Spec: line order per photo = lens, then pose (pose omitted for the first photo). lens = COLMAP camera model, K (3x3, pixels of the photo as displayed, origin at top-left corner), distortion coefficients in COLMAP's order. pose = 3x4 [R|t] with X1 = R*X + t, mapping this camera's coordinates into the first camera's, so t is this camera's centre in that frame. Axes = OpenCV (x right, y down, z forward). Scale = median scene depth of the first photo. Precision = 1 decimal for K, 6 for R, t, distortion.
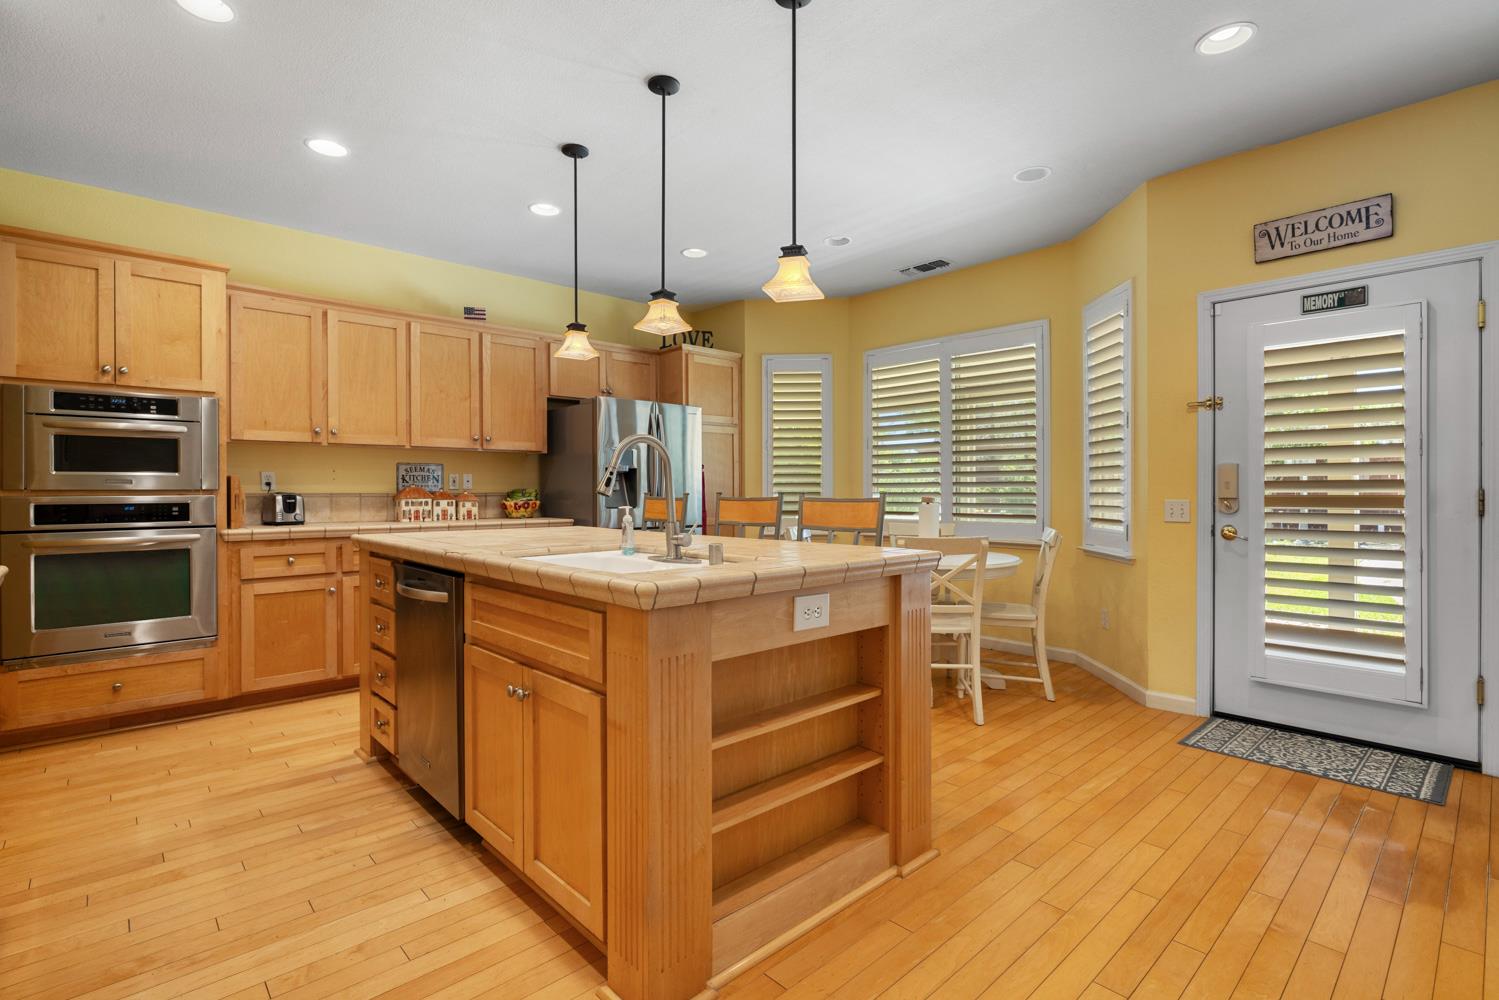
lens RADIAL K [[702.2, 0, 746.1], [0, 702.2, 494.6], [0, 0, 1]] dist [-0.002016, -0.000077]
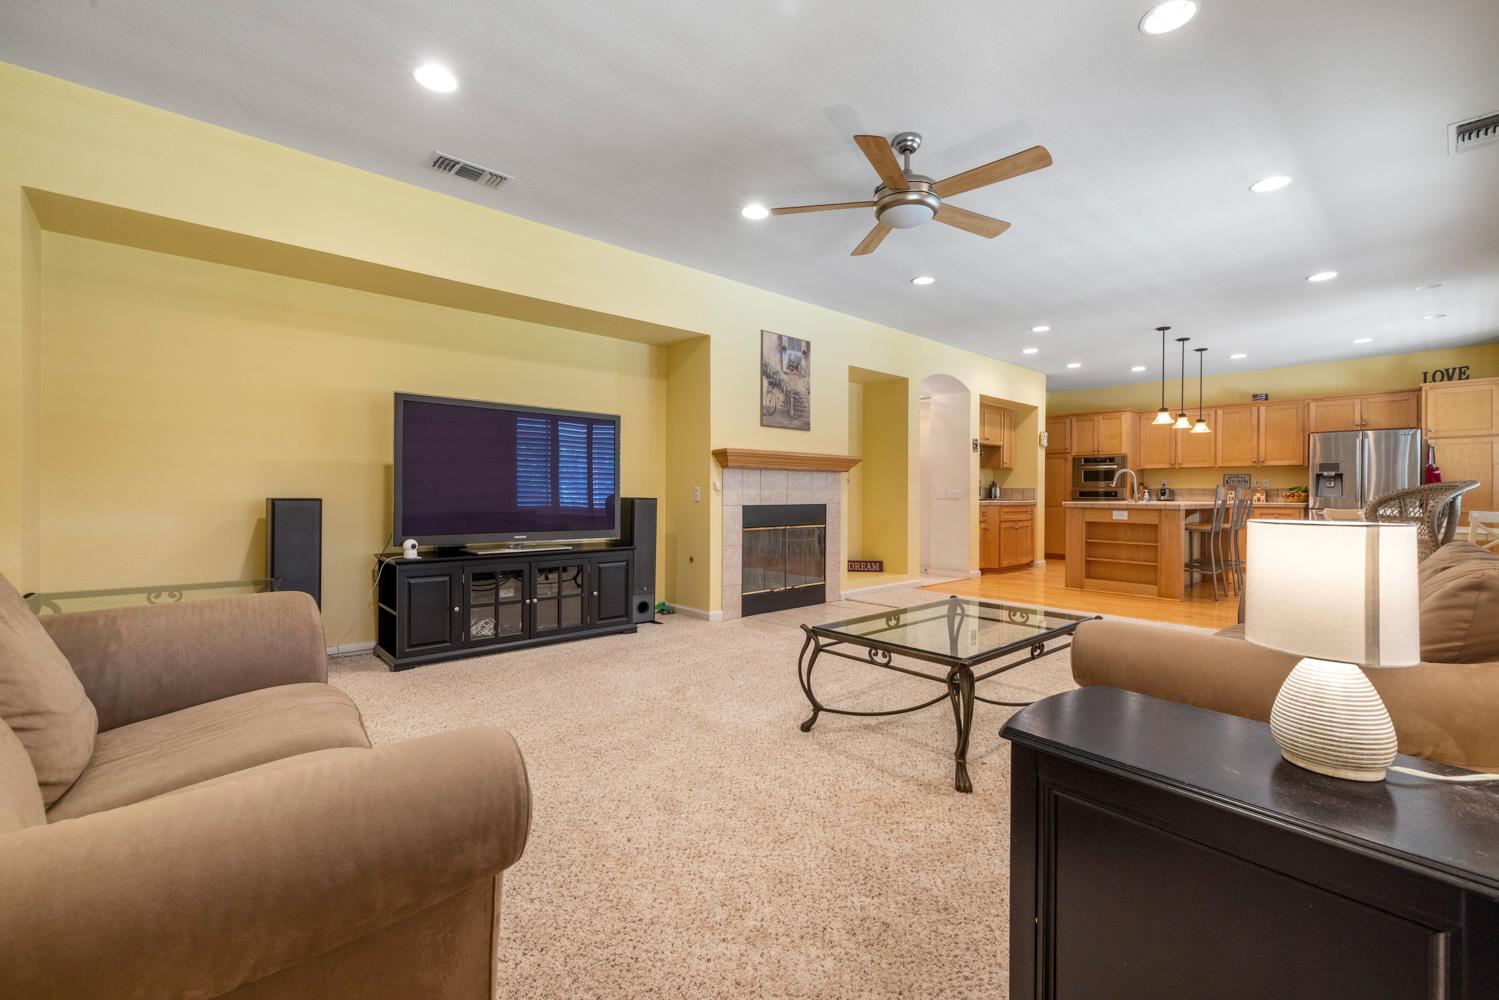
lens RADIAL K [[636.7, 0, 743.2], [0, 636.7, 494.7], [0, 0, 1]] dist [-0.000735, -0.000429]
pose [[-0.011743, 0.005240, -0.999917, 1.481774], [-0.011088, 0.999924, 0.005370, 0.022422], [0.999870, 0.011150, -0.011684, -0.435867]]
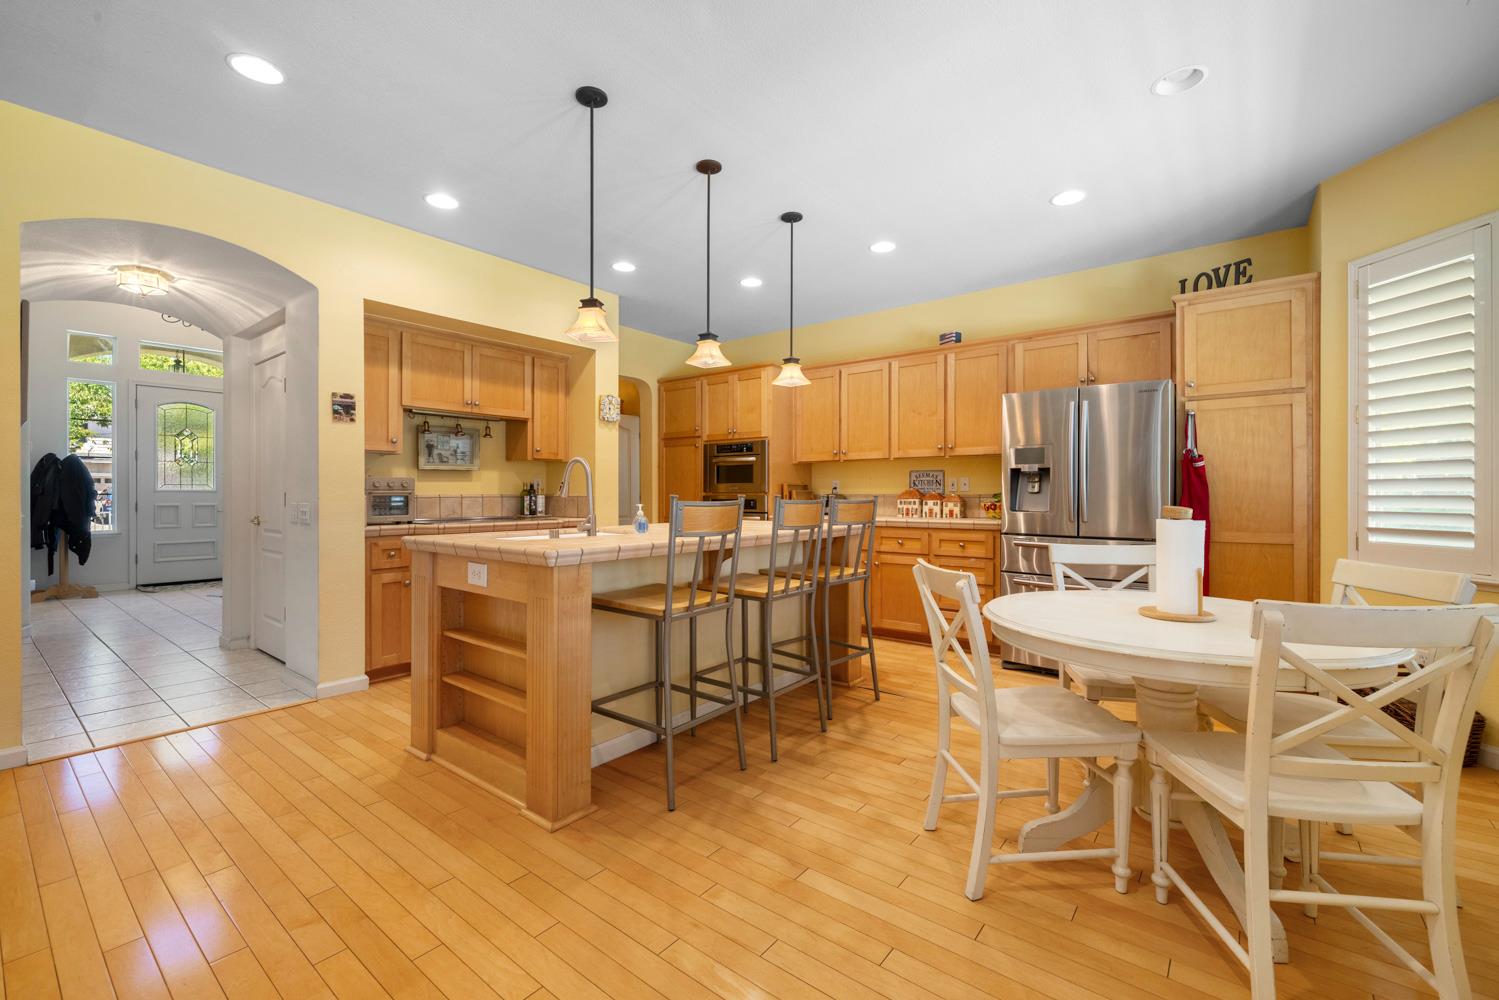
lens RADIAL K [[624.2, 0, 749.5], [0, 624.2, 500.0], [0, 0, 1]] dist [-0.003077, -0.000277]
pose [[0.159547, 0.012197, -0.987115, 0.601174], [-0.004380, 0.999923, 0.011647, -0.004252], [0.987181, 0.002465, 0.159588, 0.546778]]
